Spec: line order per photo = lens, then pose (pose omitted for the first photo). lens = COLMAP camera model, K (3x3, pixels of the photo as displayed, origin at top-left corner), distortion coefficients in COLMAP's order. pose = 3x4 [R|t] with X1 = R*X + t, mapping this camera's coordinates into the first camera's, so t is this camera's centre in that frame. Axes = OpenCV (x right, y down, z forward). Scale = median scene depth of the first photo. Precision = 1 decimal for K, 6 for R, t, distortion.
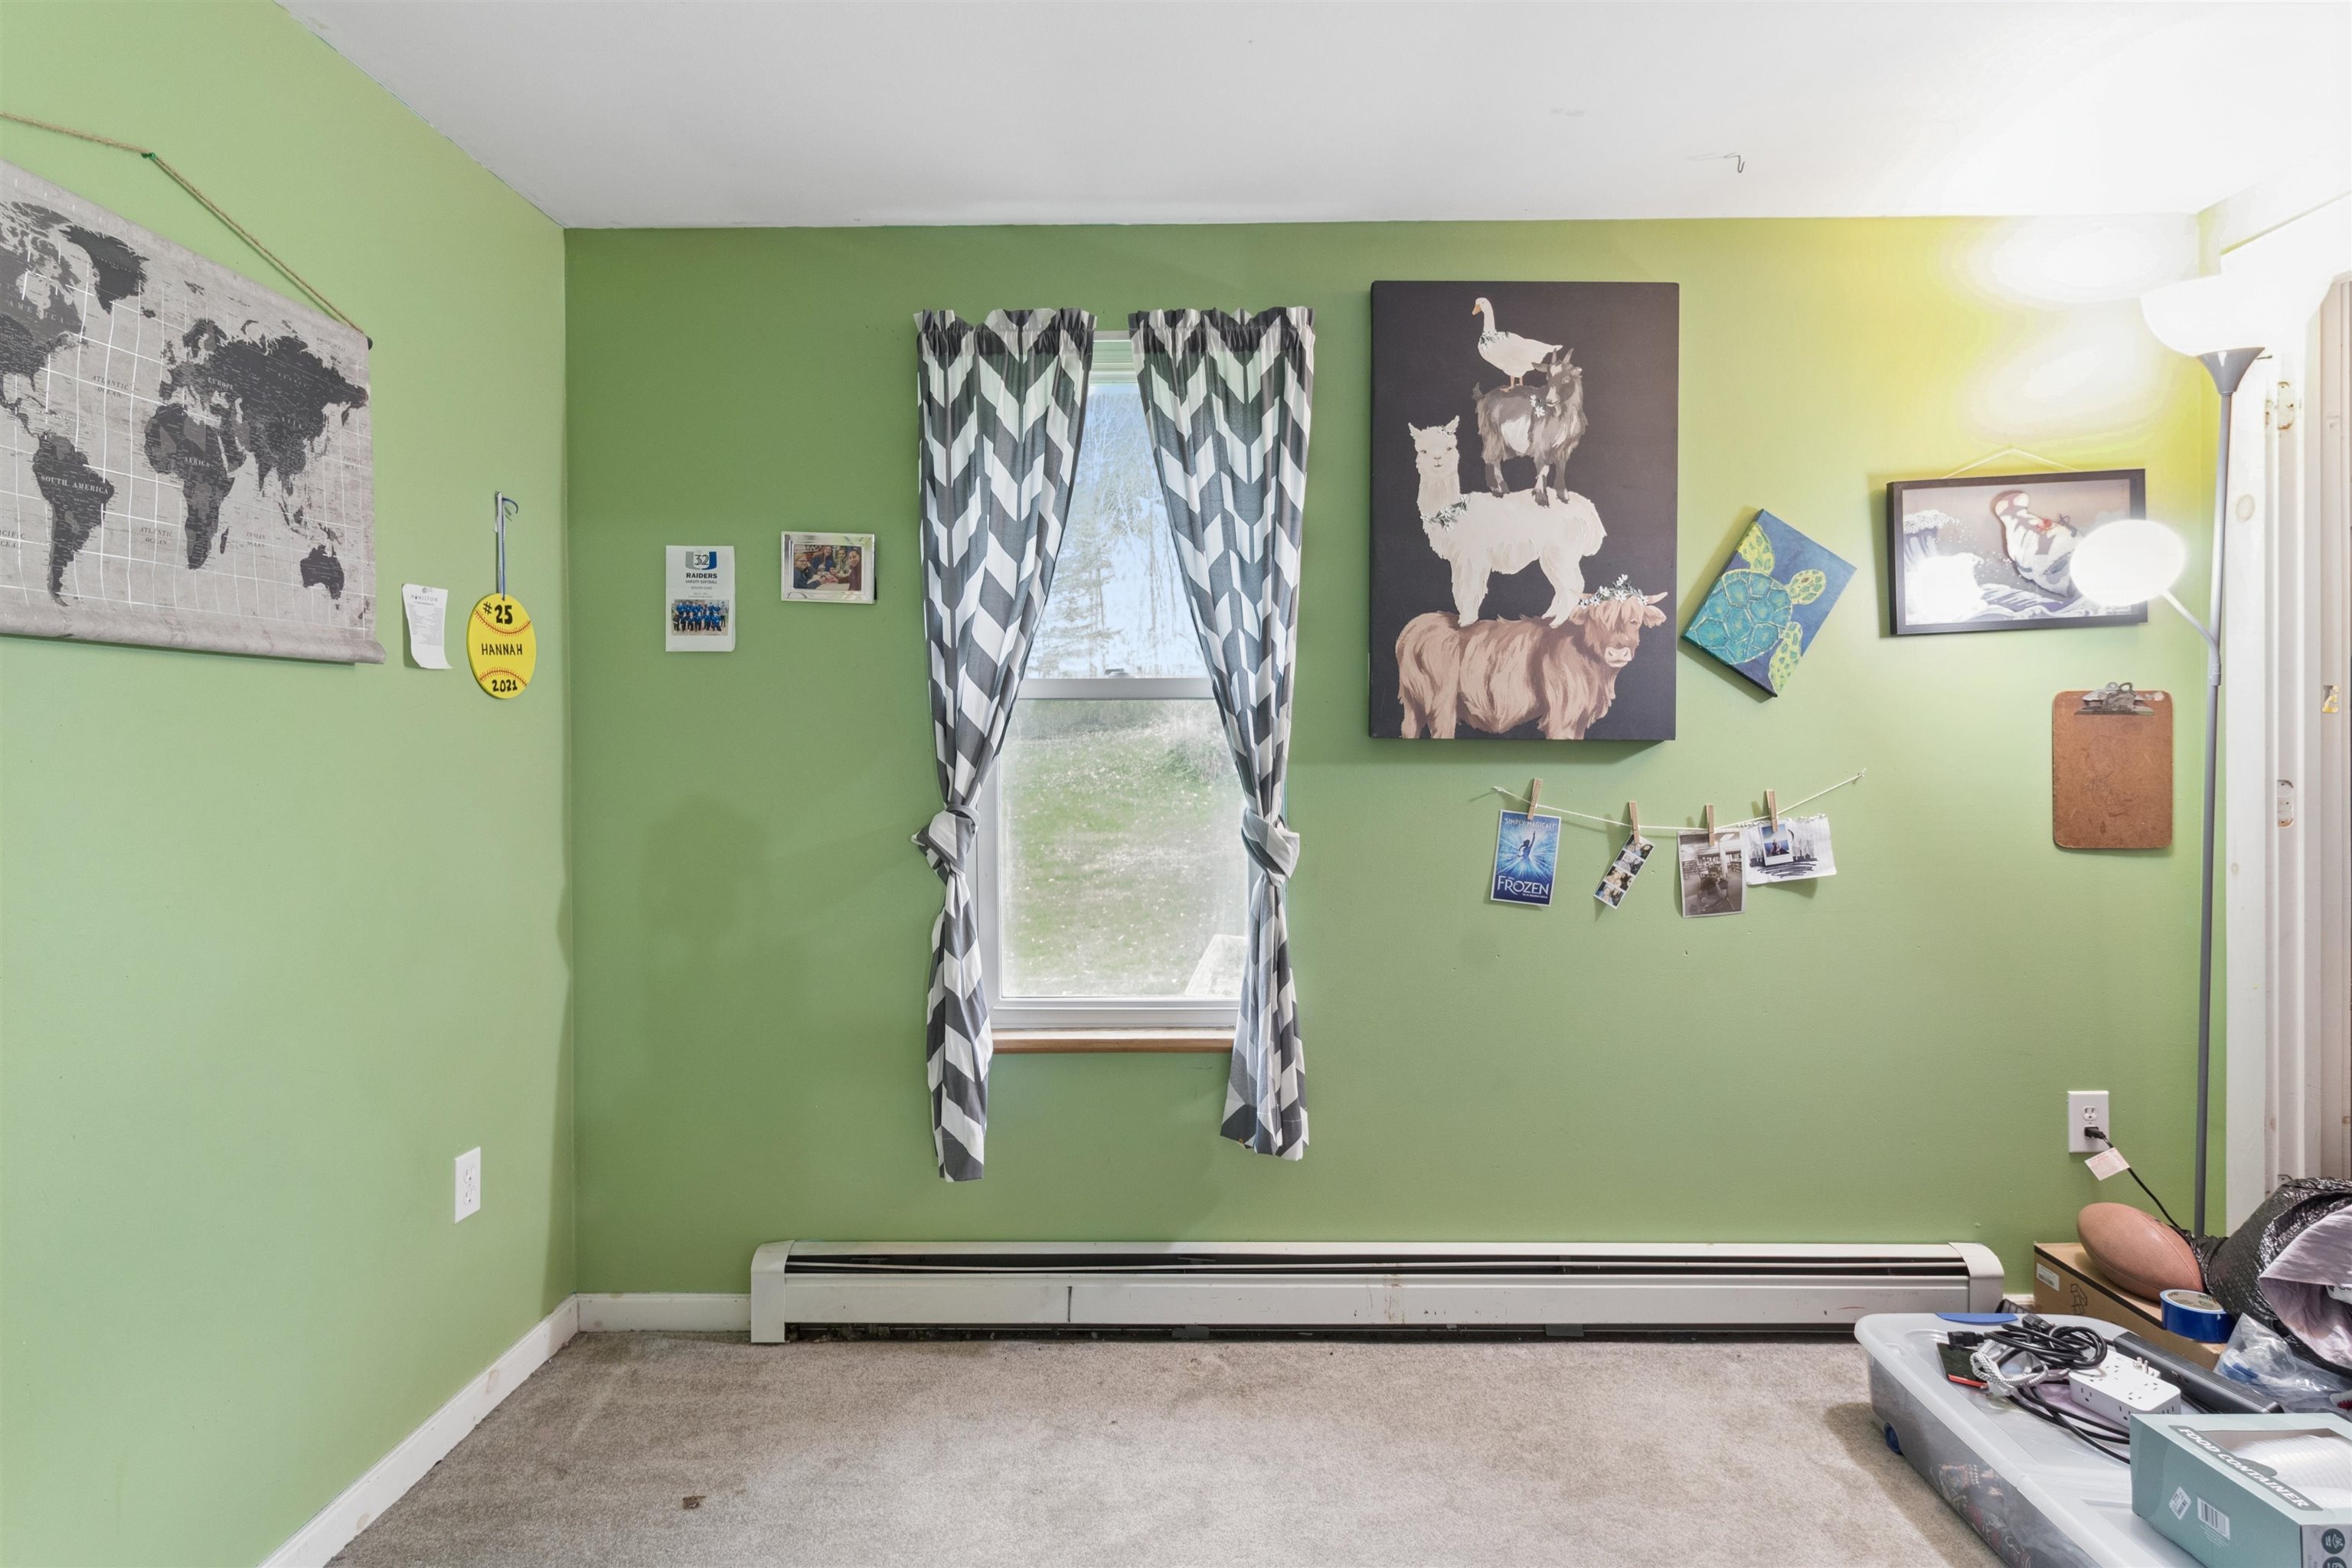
lens RADIAL K [[1214.8, 0, 1182.2], [0, 1214.8, 733.2], [0, 0, 1]] dist [0.001058, 0.000153]
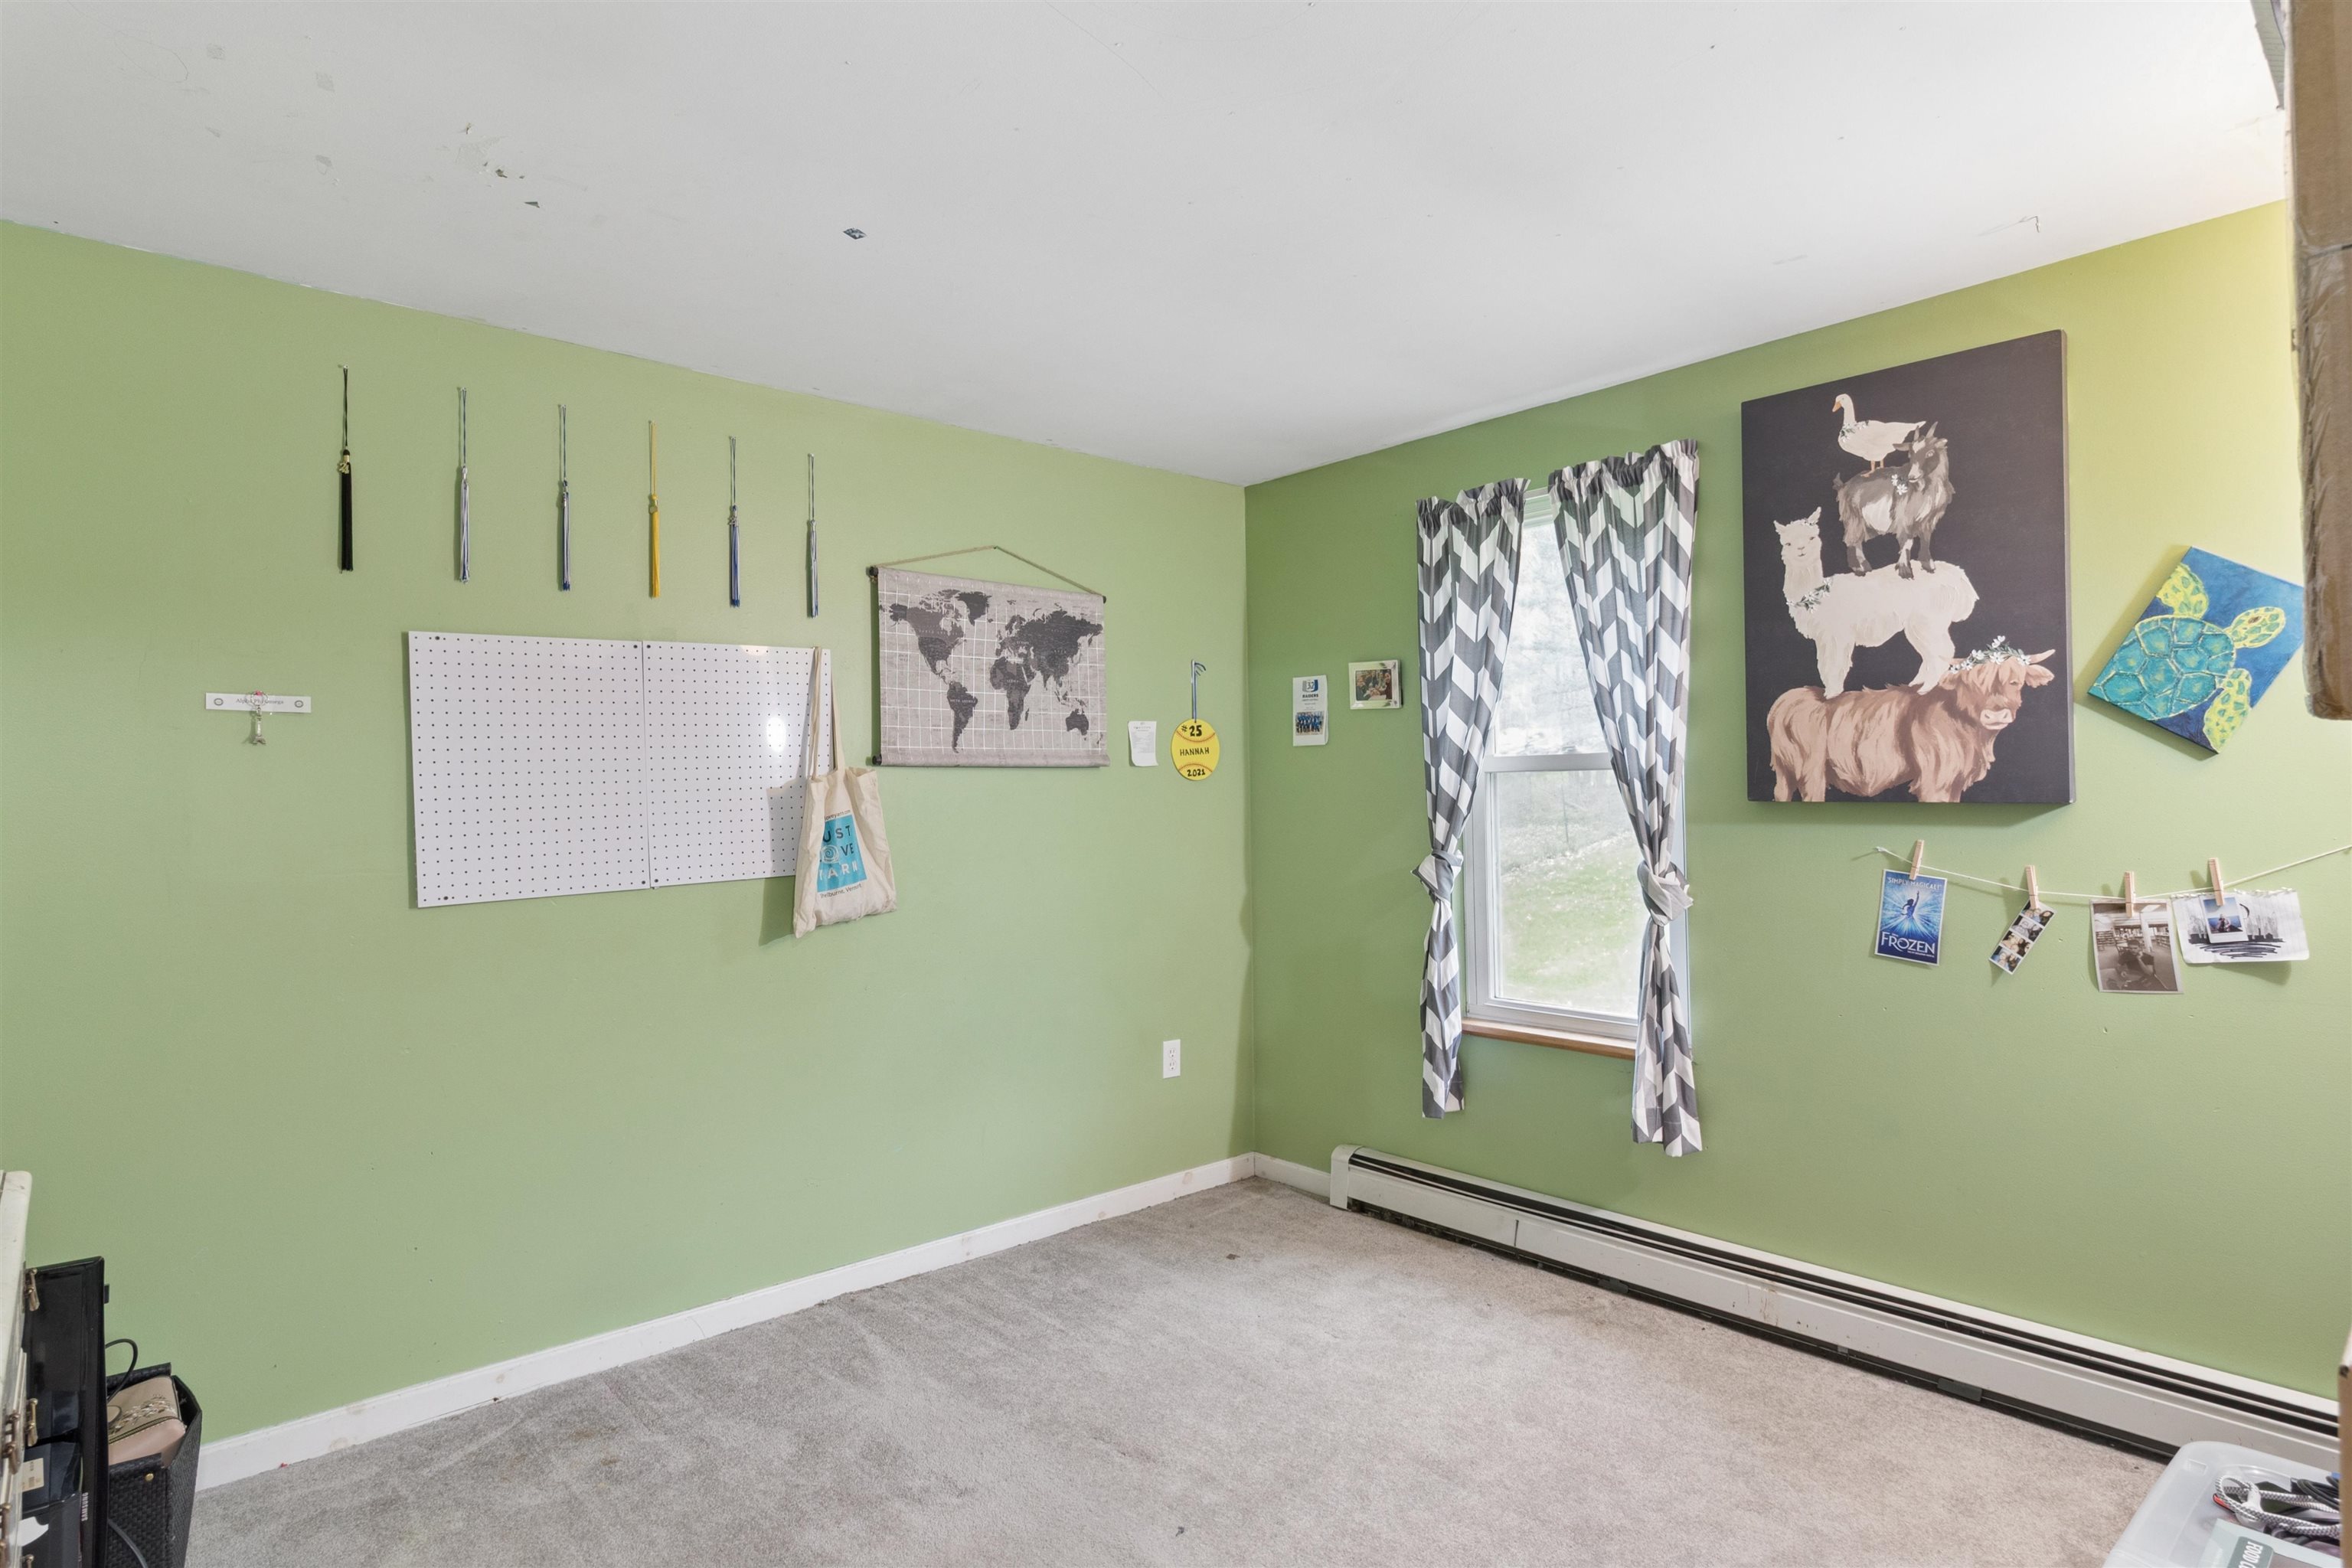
lens RADIAL K [[1231.4, 0, 1163.5], [0, 1231.4, 737.3], [0, 0, 1]] dist [0.000152, 0.000432]
pose [[0.670723, -0.041027, -0.740572, 0.646917], [0.015261, 0.999021, -0.041523, -0.016384], [0.741551, 0.016549, 0.670693, -0.182038]]
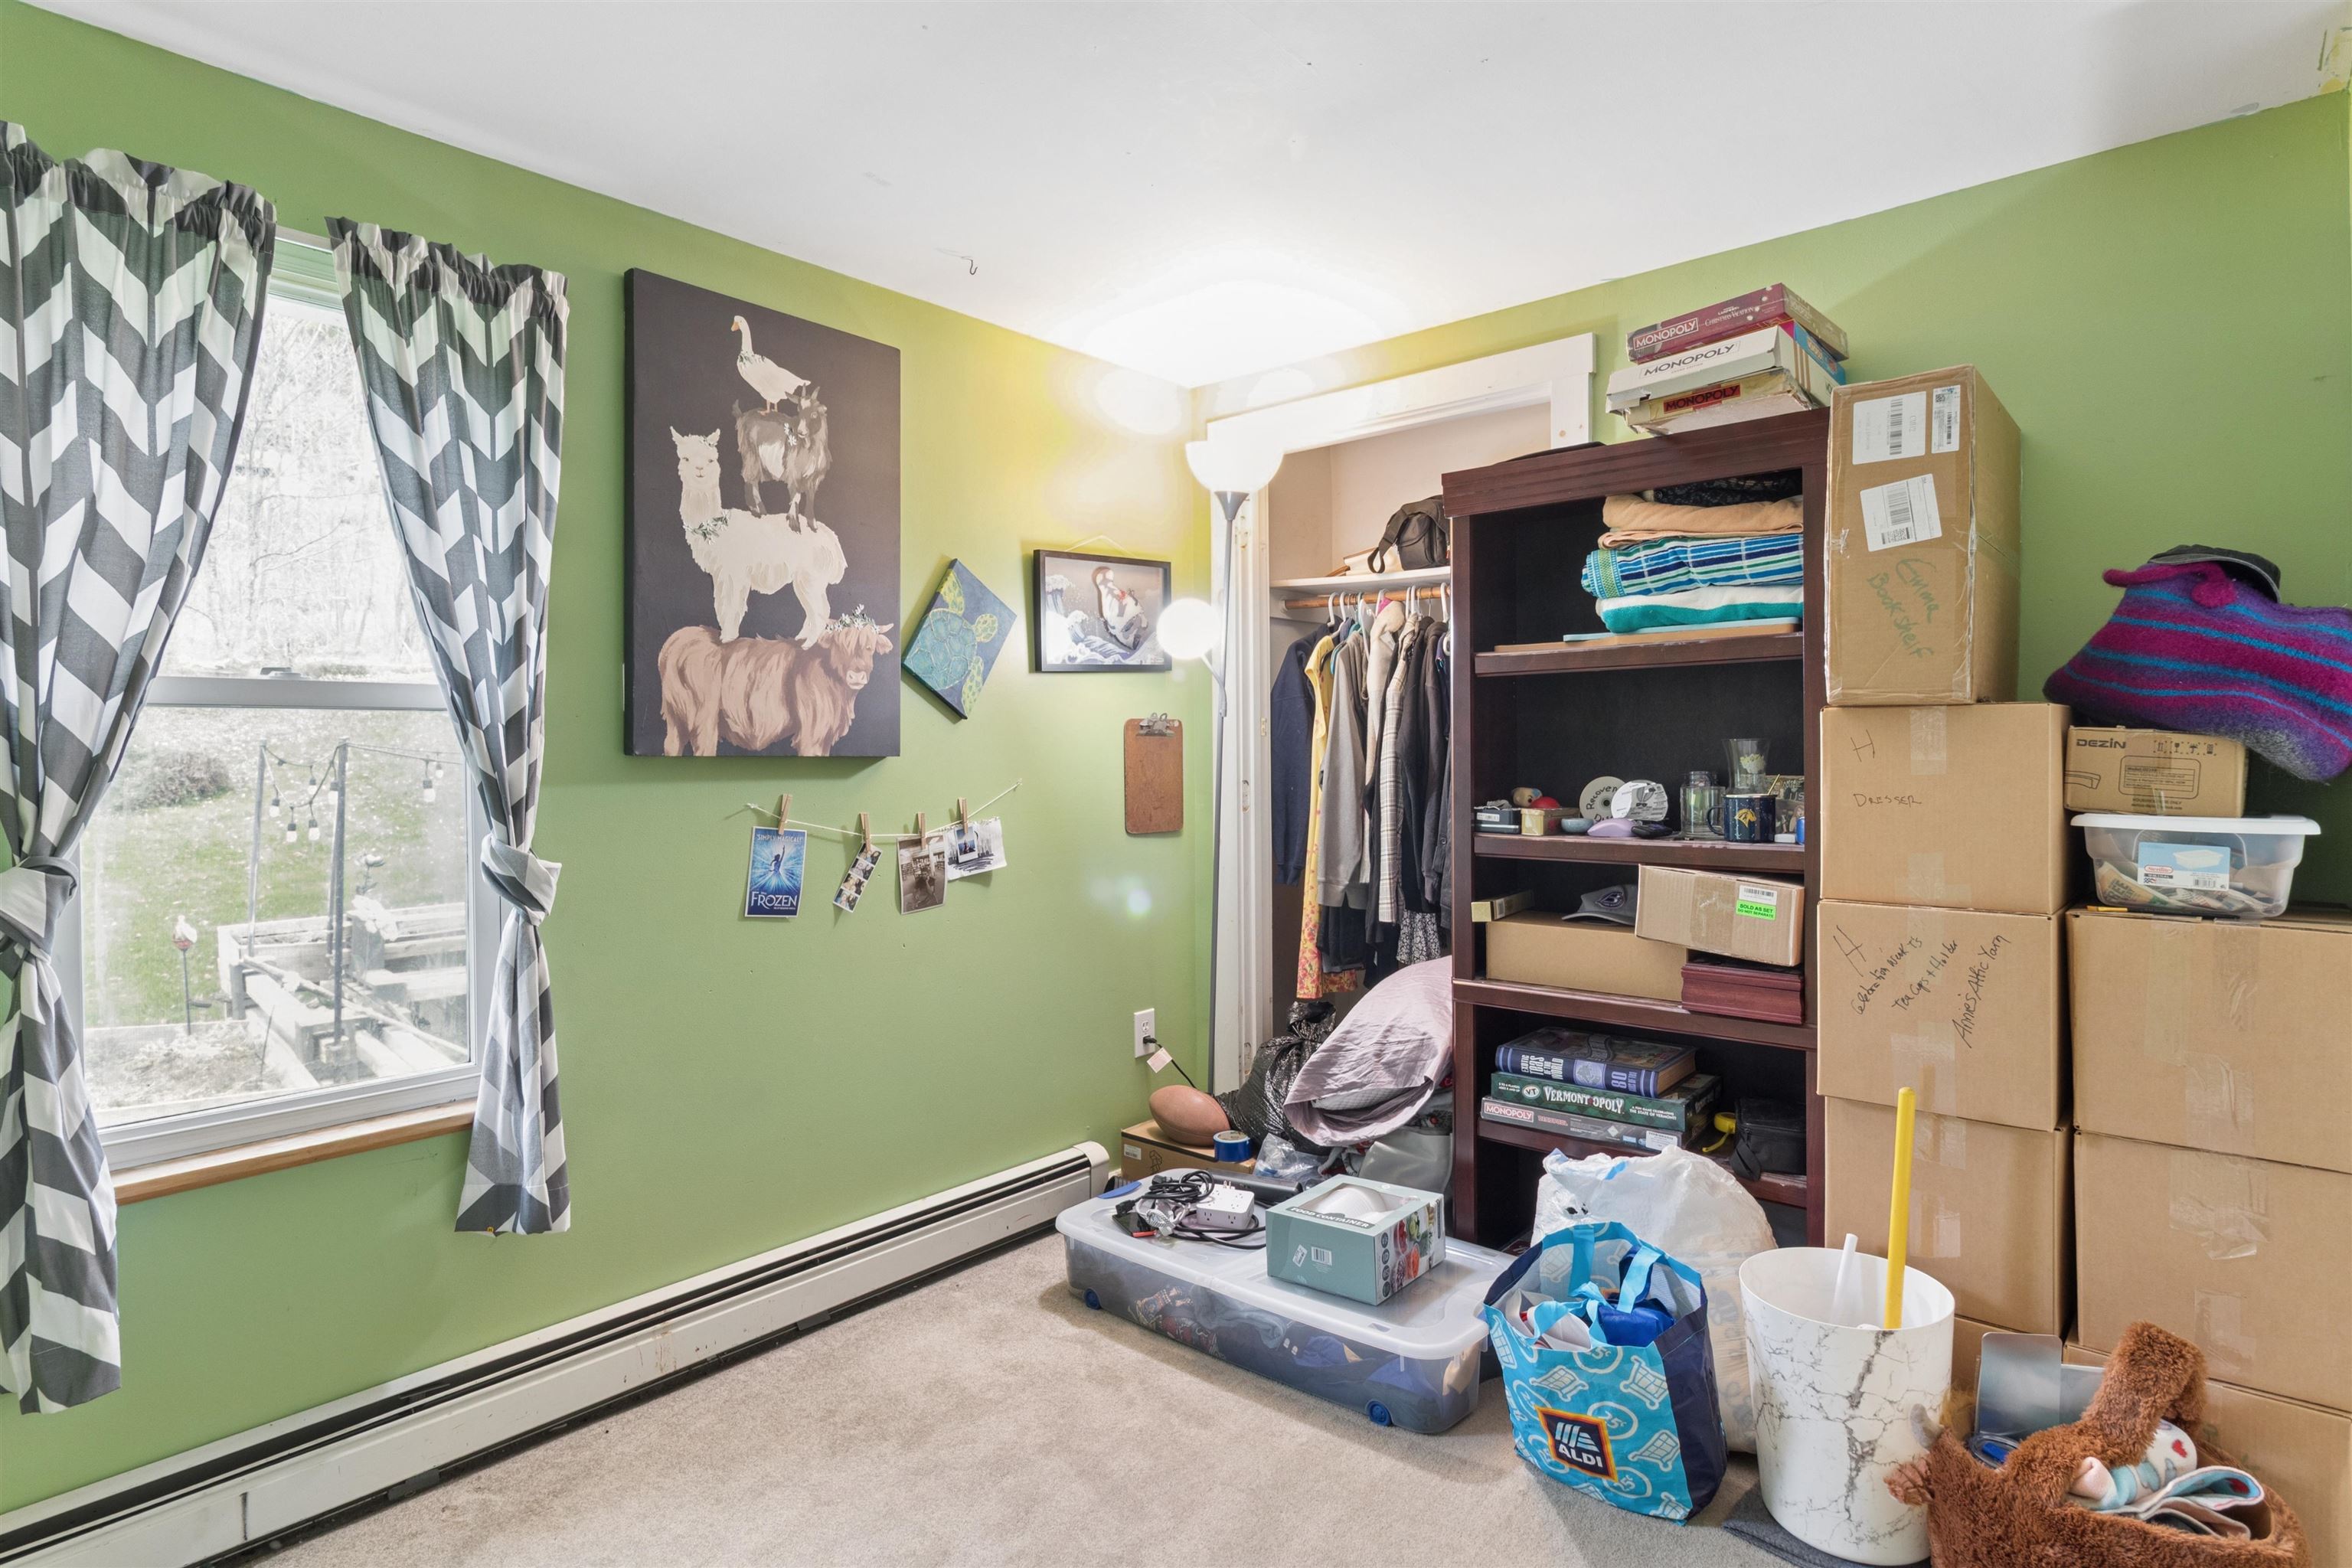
lens RADIAL K [[1231.4, 0, 1163.5], [0, 1231.4, 737.3], [0, 0, 1]] dist [0.000152, 0.000432]
pose [[0.654168, 0.006264, 0.756323, -0.293110], [0.000239, 0.999964, -0.008489, -0.002042], [-0.756349, 0.005734, 0.654143, 0.073689]]
